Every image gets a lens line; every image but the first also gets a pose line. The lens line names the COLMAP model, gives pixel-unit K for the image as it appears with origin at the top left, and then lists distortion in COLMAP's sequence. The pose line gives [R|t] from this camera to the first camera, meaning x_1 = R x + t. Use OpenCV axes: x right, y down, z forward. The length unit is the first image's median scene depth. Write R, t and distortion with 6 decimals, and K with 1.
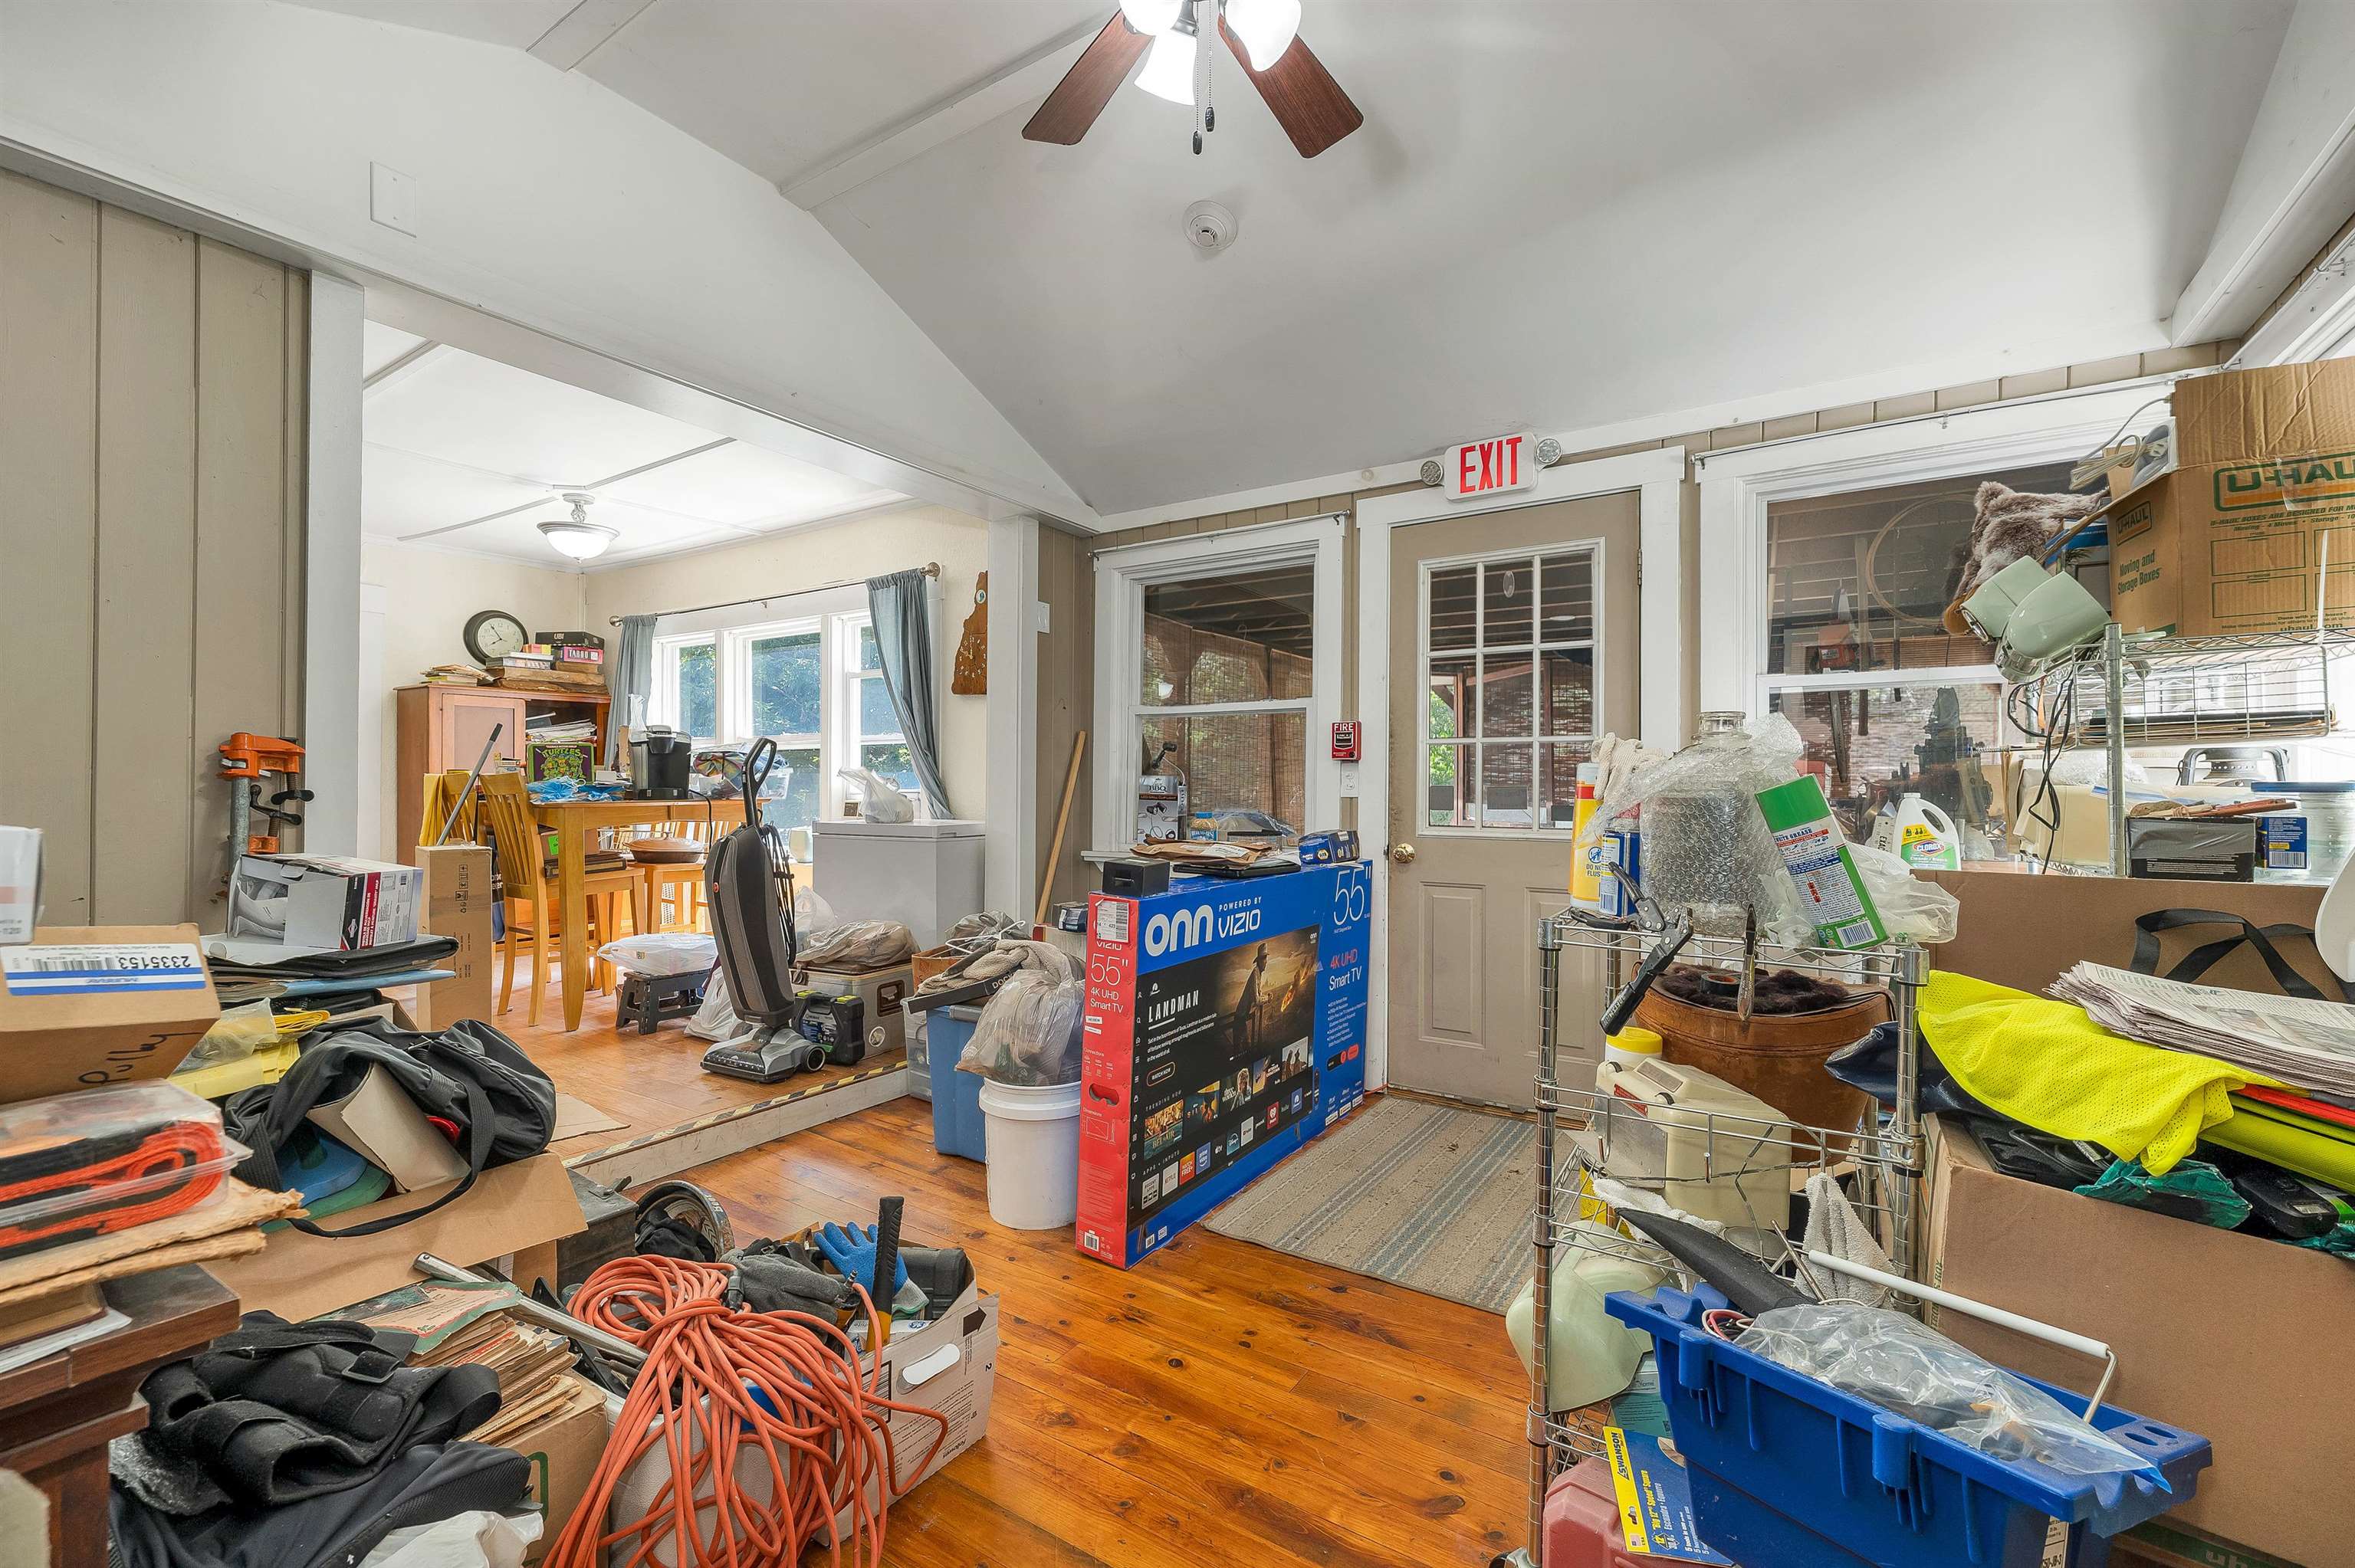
lens RADIAL K [[988.0, 0, 1179.2], [0, 988.0, 779.8], [0, 0, 1]] dist [0.002084, 0.000374]
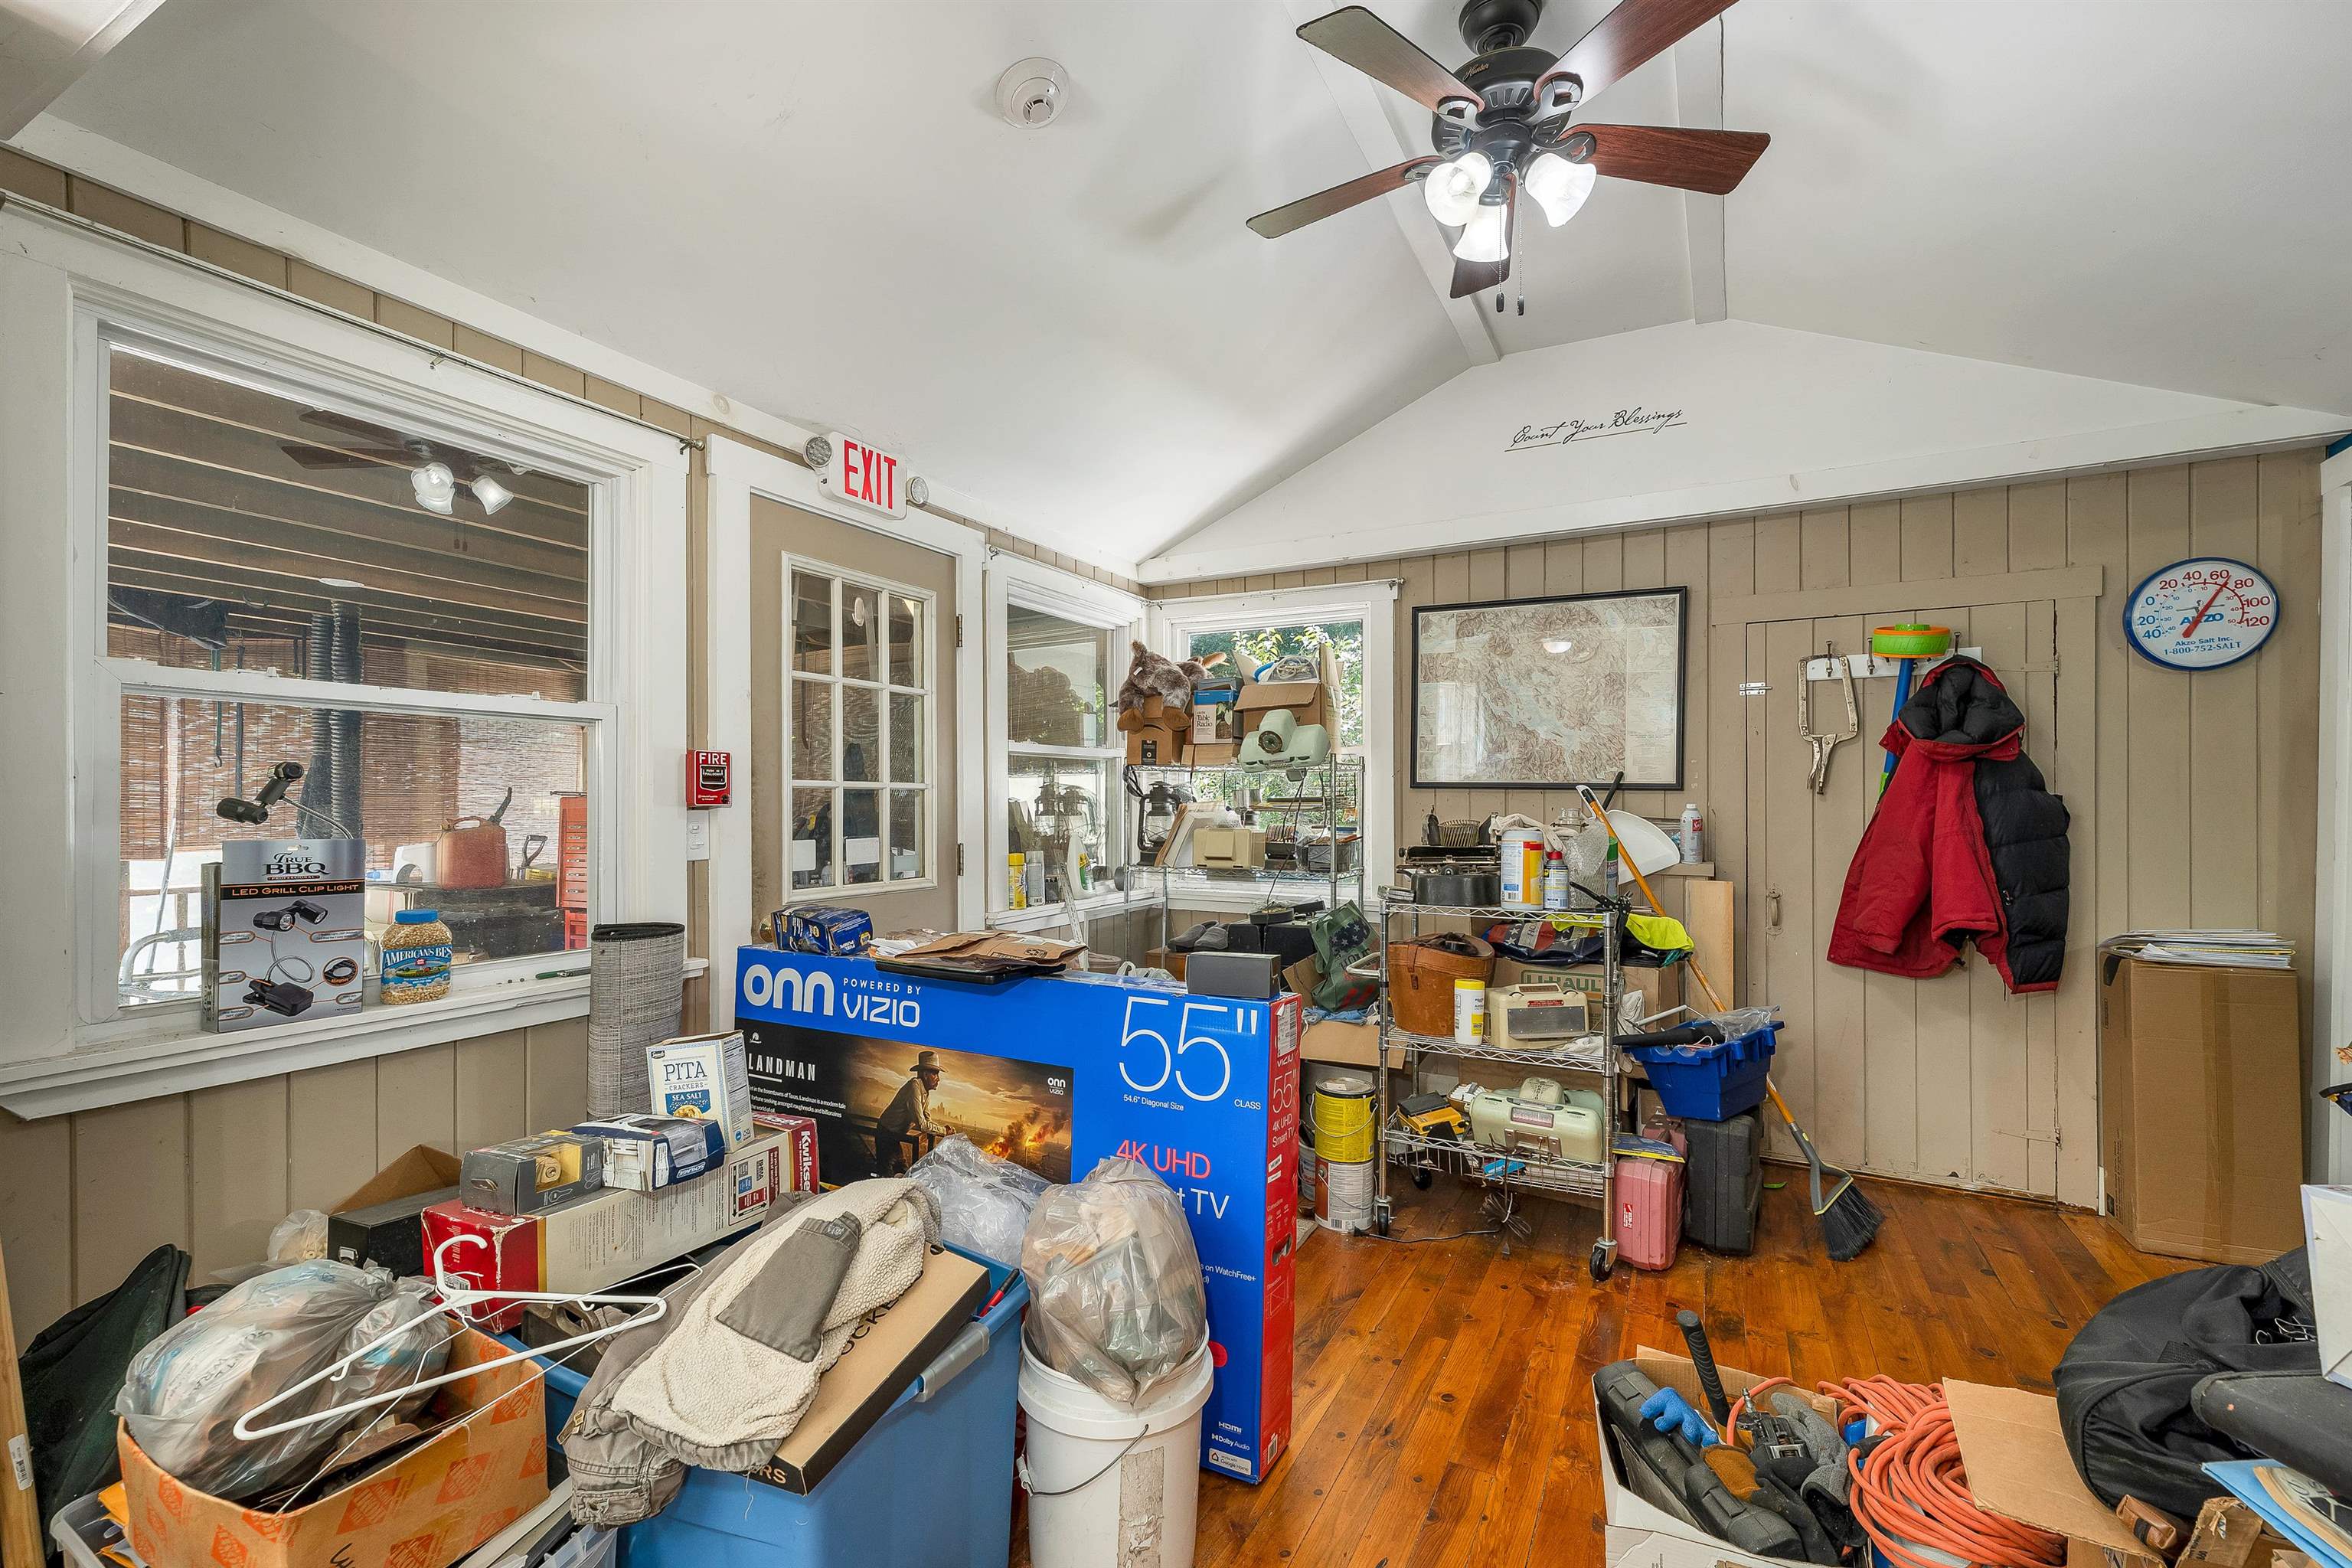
lens RADIAL K [[986.9, 0, 1187.3], [0, 986.9, 793.7], [0, 0, 1]] dist [0.002084, 0.000374]
pose [[-0.097055, 0.004430, 0.995269, -0.586949], [-0.003643, 0.999982, -0.004806, -0.028515], [-0.995272, -0.004092, -0.097037, 0.789316]]
